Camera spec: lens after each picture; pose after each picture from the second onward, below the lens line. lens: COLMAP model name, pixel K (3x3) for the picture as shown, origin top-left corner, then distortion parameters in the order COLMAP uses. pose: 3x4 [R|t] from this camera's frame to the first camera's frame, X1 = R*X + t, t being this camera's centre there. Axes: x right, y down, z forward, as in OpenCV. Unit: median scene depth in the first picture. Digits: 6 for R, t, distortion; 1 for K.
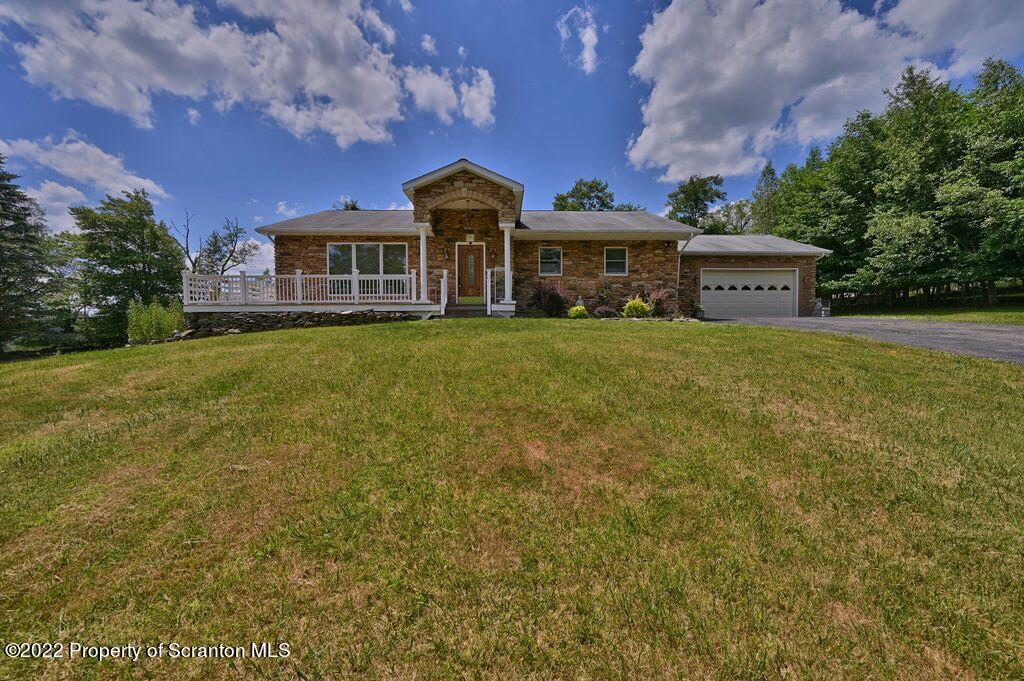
lens RADIAL K [[417.2, 0, 511.9], [0, 417.2, 370.4], [0, 0, 1]] dist [-0.009527, -0.000208]
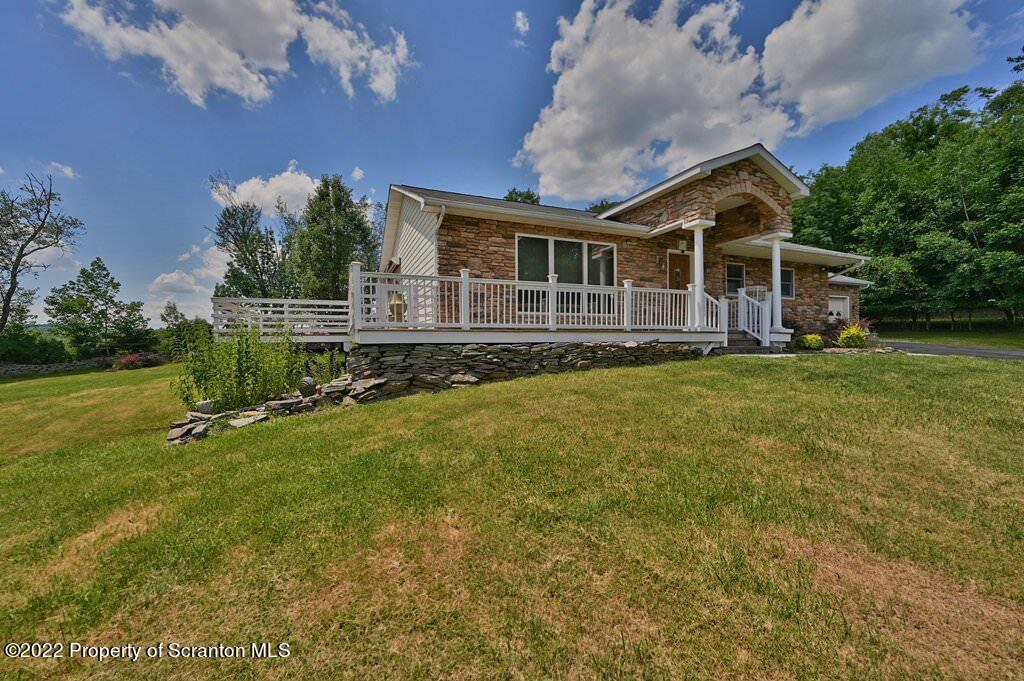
lens RADIAL K [[437.4, 0, 470.3], [0, 437.4, 341.7], [0, 0, 1]] dist [-0.010239, -0.000134]
pose [[0.928388, 0.001926, 0.371608, -0.307768], [0.032639, 0.995699, -0.086702, -0.033272], [-0.370177, 0.092622, 0.924332, 0.168932]]
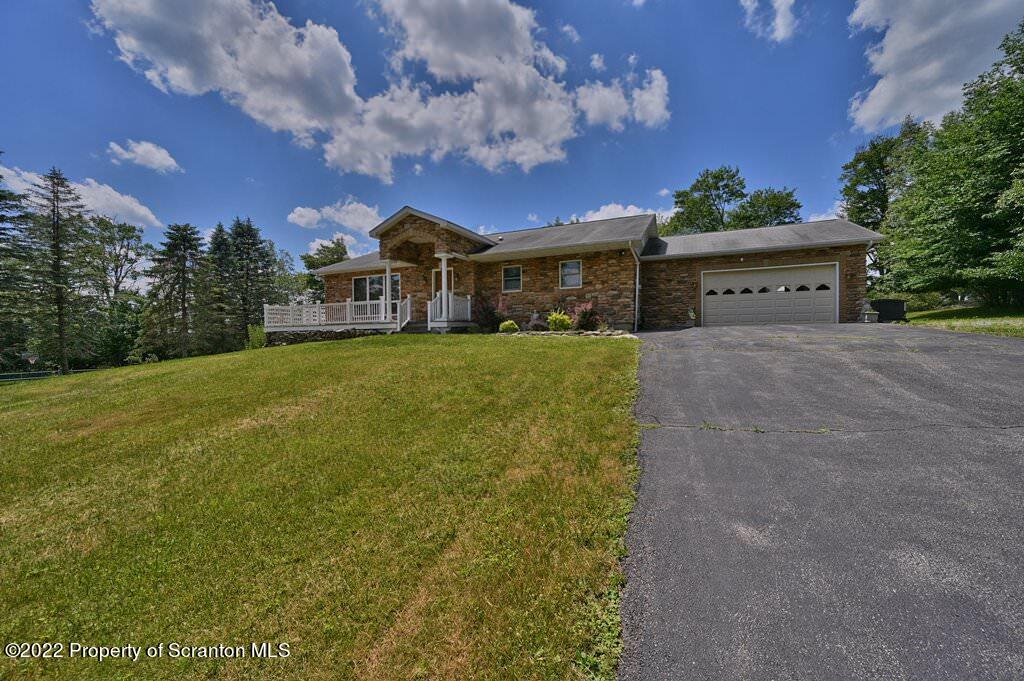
lens RADIAL K [[427.3, 0, 512.0], [0, 427.3, 340.5], [0, 0, 1]] dist [-0.015122, -0.000310]
pose [[0.889964, -0.001416, -0.456029, 0.253095], [-0.034860, 0.996858, -0.071127, -0.010665], [0.454697, 0.079197, 0.887118, 0.016371]]
